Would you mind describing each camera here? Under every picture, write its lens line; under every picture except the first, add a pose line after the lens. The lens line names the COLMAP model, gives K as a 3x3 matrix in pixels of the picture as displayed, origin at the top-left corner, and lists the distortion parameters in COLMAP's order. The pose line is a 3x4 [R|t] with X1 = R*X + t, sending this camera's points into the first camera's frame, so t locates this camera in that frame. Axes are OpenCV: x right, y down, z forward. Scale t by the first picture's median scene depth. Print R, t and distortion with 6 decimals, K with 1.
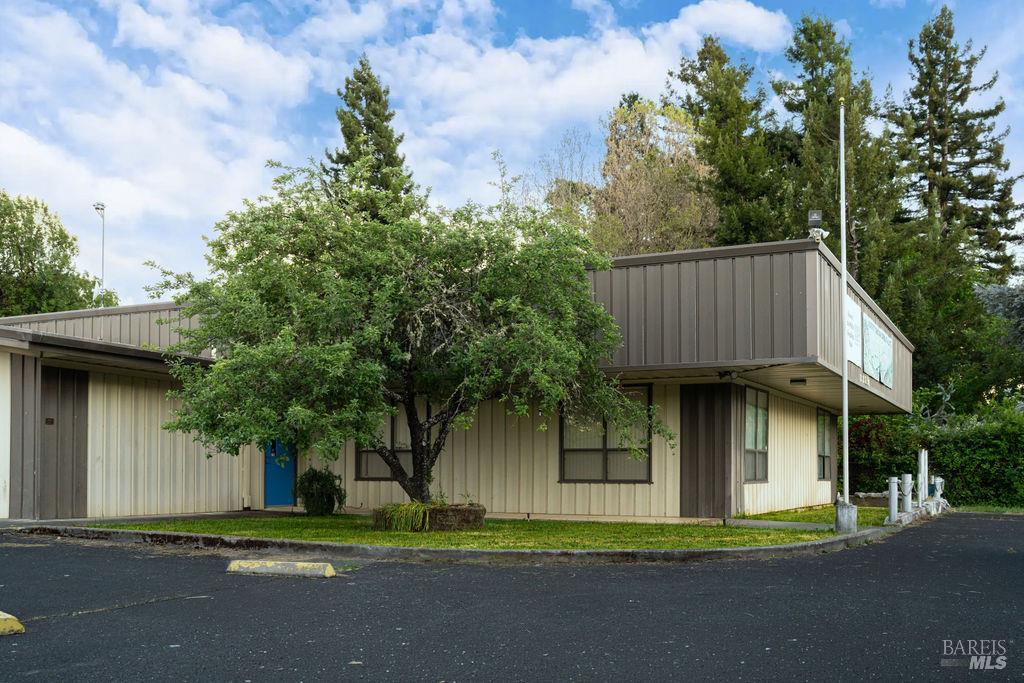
lens RADIAL K [[993.6, 0, 520.3], [0, 993.6, 404.7], [0, 0, 1]] dist [-0.005934, 0.000000]
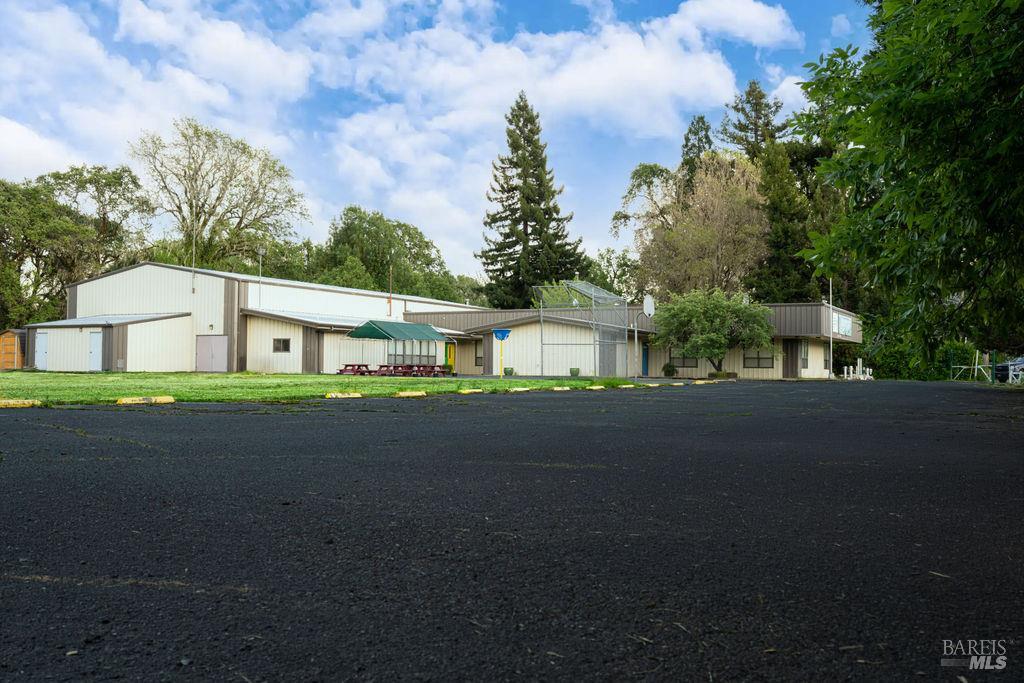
lens RADIAL K [[993.6, 0, 519.6], [0, 993.6, 318.9], [0, 0, 1]] dist [-0.005934, 0.000000]
pose [[0.999979, 0.003462, -0.005398, -0.237340], [-0.003394, 0.999914, 0.012673, -0.042249], [0.005441, -0.012654, 0.999905, -0.788117]]
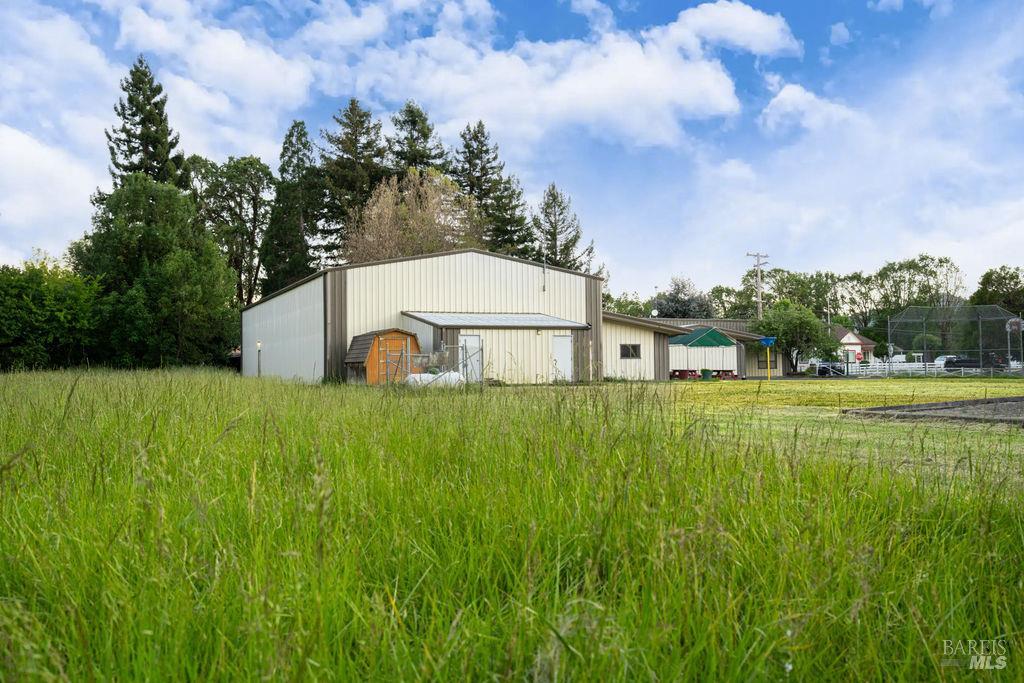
lens RADIAL K [[993.6, 0, 510.1], [0, 993.6, 336.1], [0, 0, 1]] dist [-0.005934, 0.000000]
pose [[0.613692, 0.016238, 0.789378, -1.363531], [-0.031690, 0.999489, 0.004076, -0.015626], [-0.788909, -0.027517, 0.613893, -0.248939]]
